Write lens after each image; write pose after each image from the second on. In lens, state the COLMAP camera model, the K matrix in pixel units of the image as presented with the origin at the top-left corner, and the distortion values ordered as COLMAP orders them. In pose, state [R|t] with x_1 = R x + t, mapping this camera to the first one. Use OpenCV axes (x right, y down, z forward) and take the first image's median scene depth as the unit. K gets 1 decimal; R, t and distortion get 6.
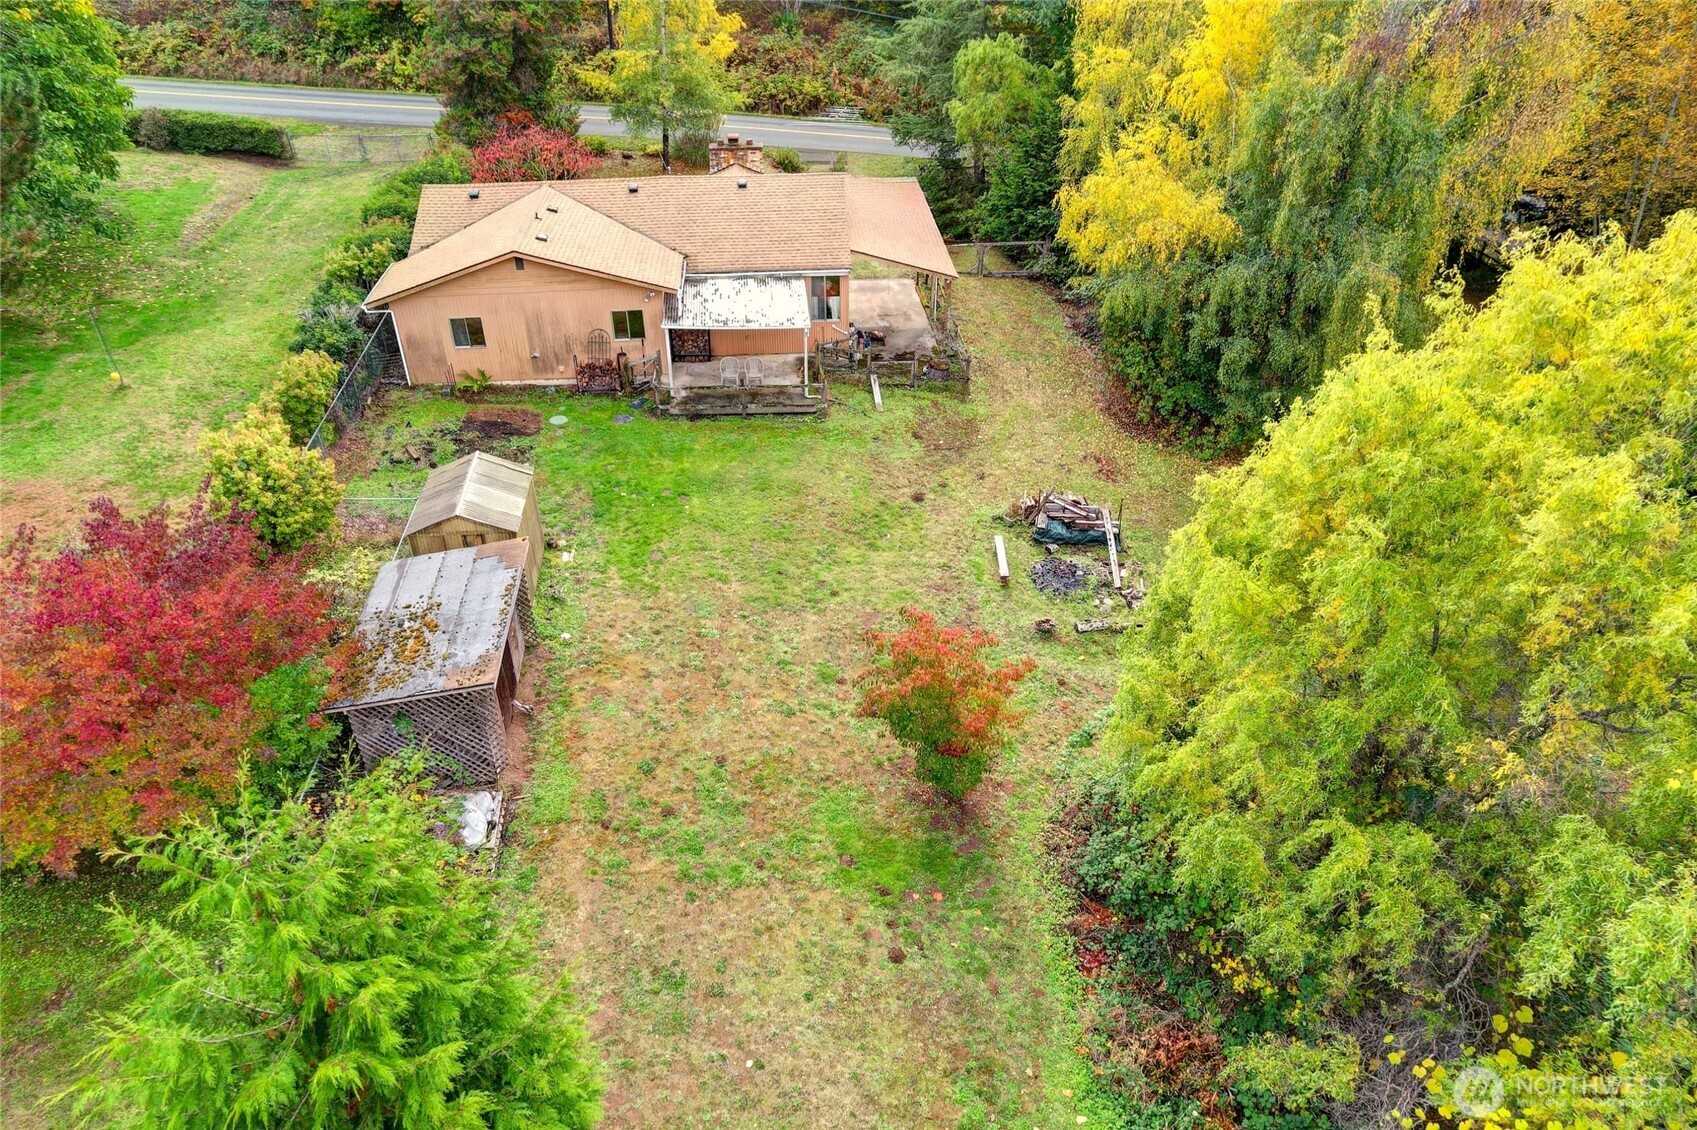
lens RADIAL K [[1105.1, 0, 848.5], [0, 1105.1, 565.0], [0, 0, 1]] dist [-0.070230, 0.062816]
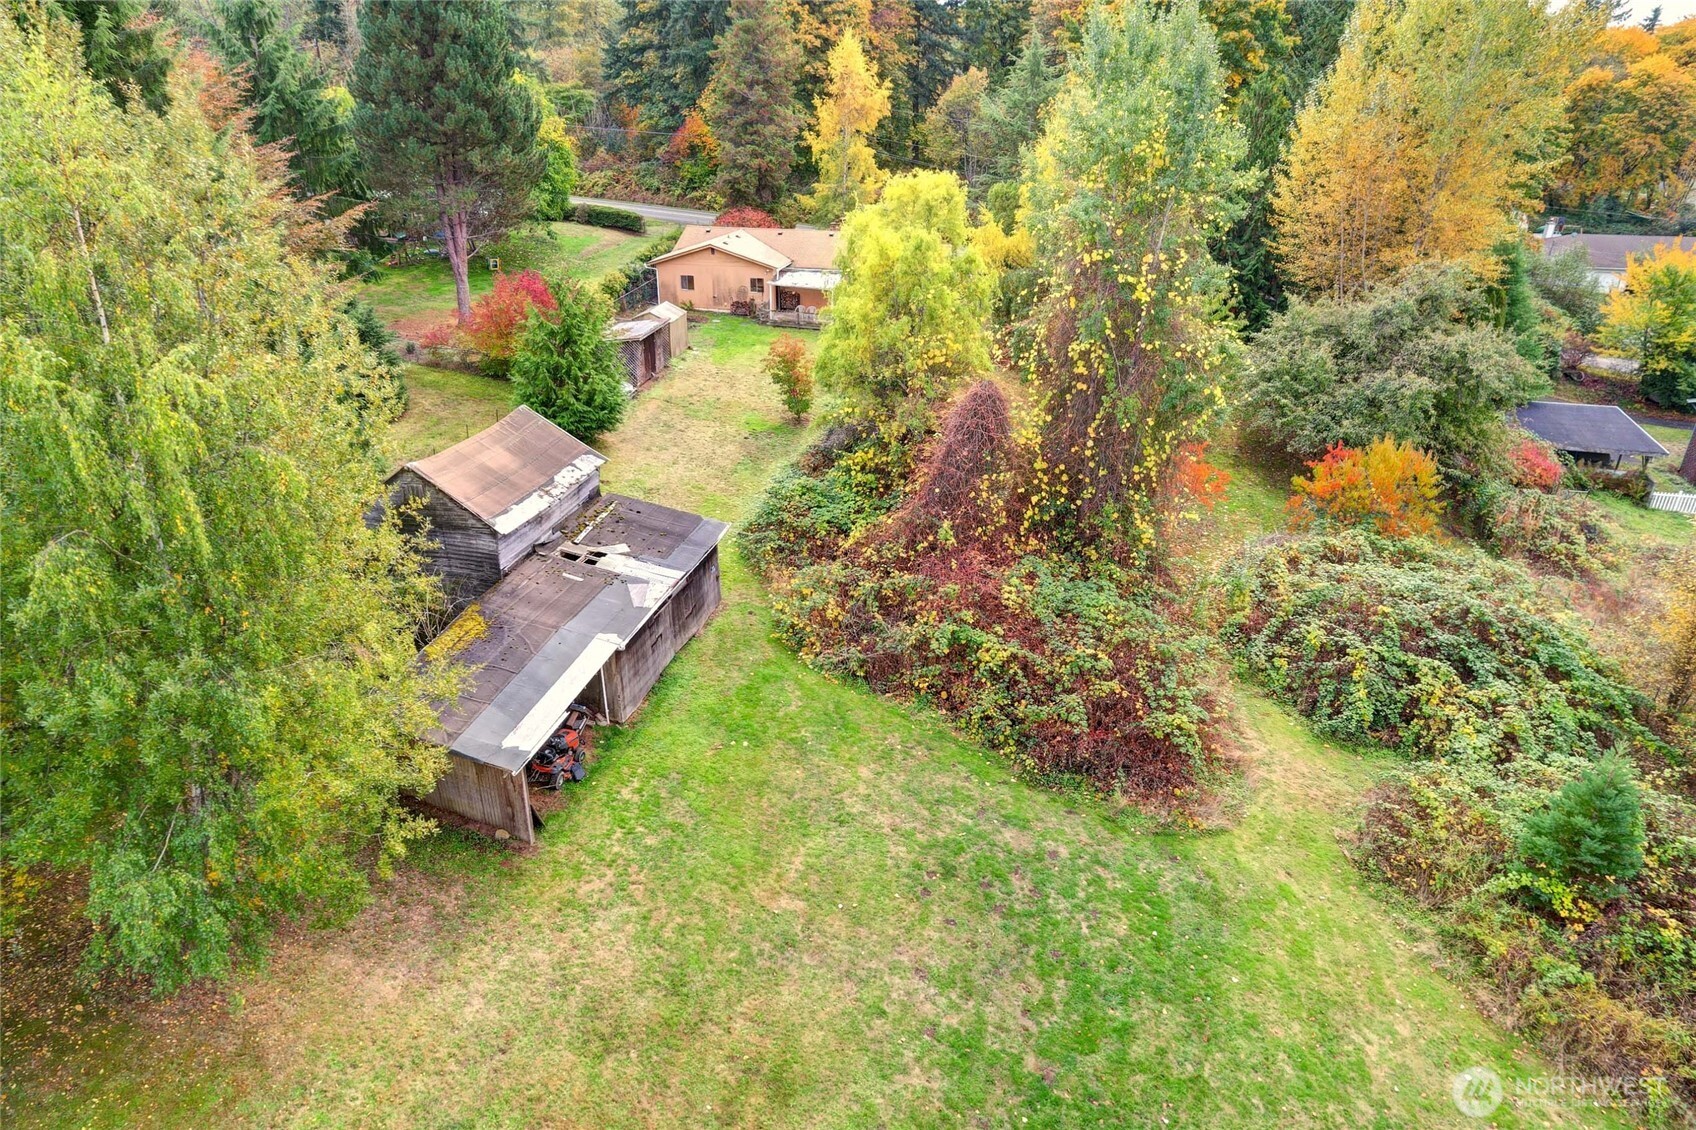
lens RADIAL K [[1104.4, 0, 848.0], [0, 1104.4, 565.0], [0, 0, 1]] dist [-0.070230, 0.062816]
pose [[0.949840, 0.138921, -0.280187, 0.635925], [-0.185411, 0.971634, -0.146796, 0.585656], [0.251846, 0.191383, 0.948655, -0.872020]]
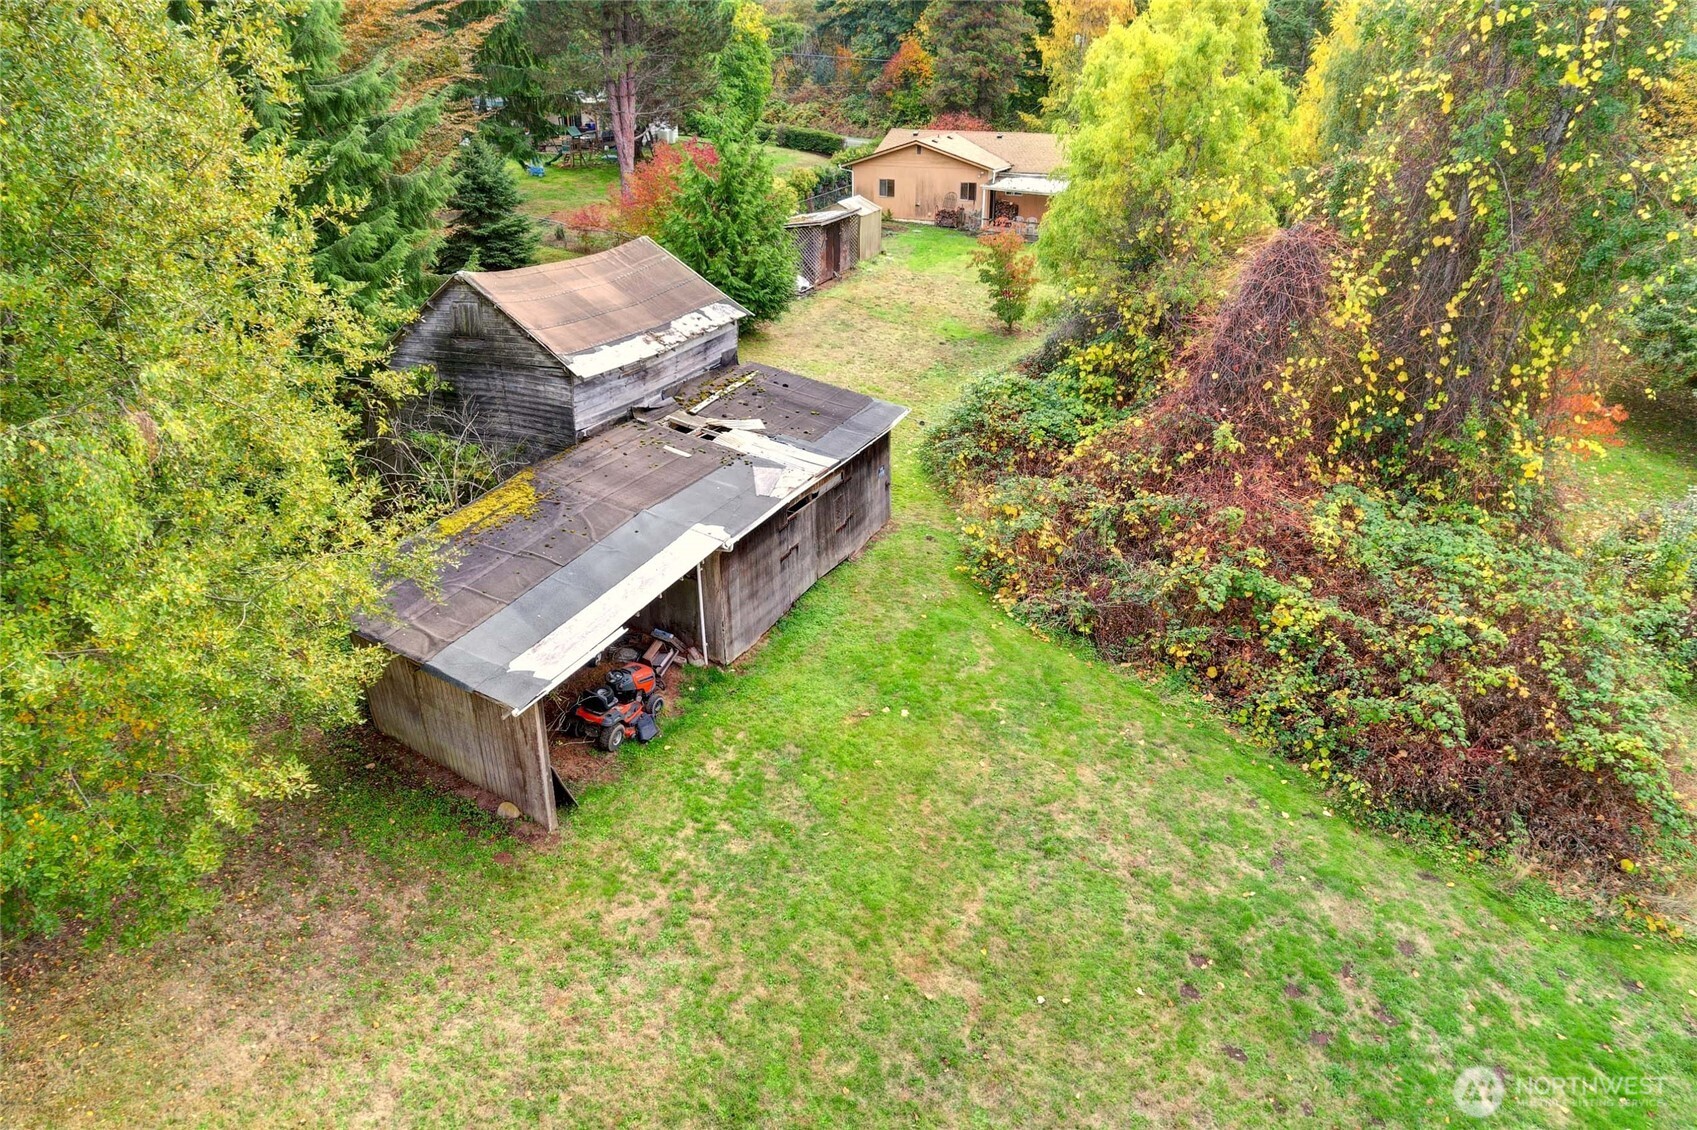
lens RADIAL K [[1105.1, 0, 848.5], [0, 1105.1, 565.0], [0, 0, 1]] dist [-0.070230, 0.062816]
pose [[0.876100, 0.209013, -0.434469, 0.530815], [-0.281381, 0.953416, -0.108734, 0.609671], [0.391502, 0.217513, 0.894099, -0.546166]]
